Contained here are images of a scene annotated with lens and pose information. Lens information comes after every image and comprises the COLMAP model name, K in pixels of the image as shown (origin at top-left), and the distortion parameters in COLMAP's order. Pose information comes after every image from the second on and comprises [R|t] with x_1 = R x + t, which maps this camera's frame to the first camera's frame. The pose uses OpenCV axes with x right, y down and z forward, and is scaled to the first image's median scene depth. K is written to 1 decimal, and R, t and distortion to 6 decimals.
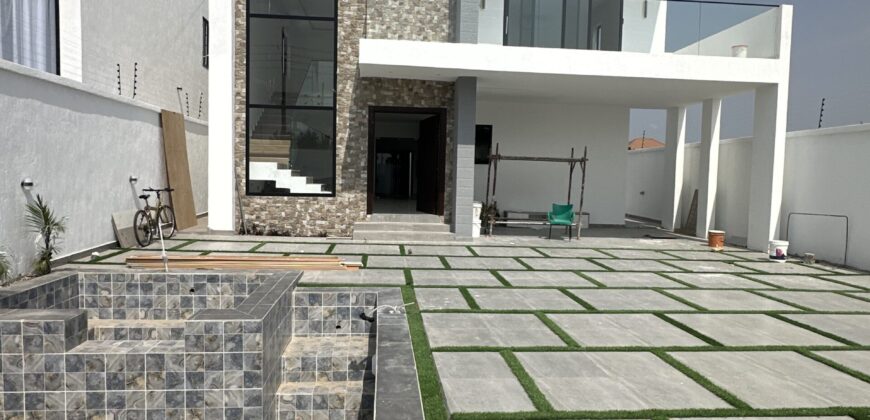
lens RADIAL K [[569.1, 0, 436.4], [0, 569.1, 211.9], [0, 0, 1]] dist [-0.006390, 0.004213]
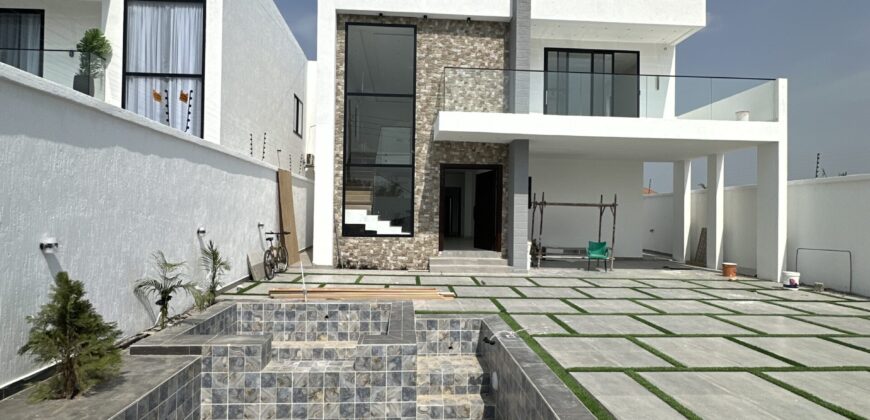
lens RADIAL K [[467.8, 0, 434.9], [0, 467.8, 209.3], [0, 0, 1]] dist [-0.002007, 0.001835]
pose [[0.999493, -0.008619, -0.030642, -0.101397], [0.006300, 0.997166, -0.074971, -0.010467], [0.031201, 0.074740, 0.996715, -0.011523]]
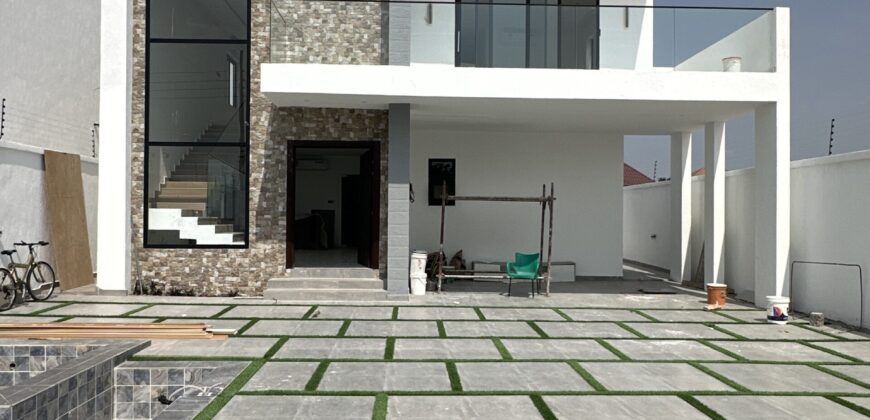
lens RADIAL K [[676.5, 0, 435.5], [0, 676.5, 210.0], [0, 0, 1]] dist [-0.005928, -0.004353]
pose [[0.998148, -0.016677, -0.058504, 0.160221], [0.012359, 0.997226, -0.073402, -0.006207], [0.059566, 0.072543, 0.995585, 0.016915]]
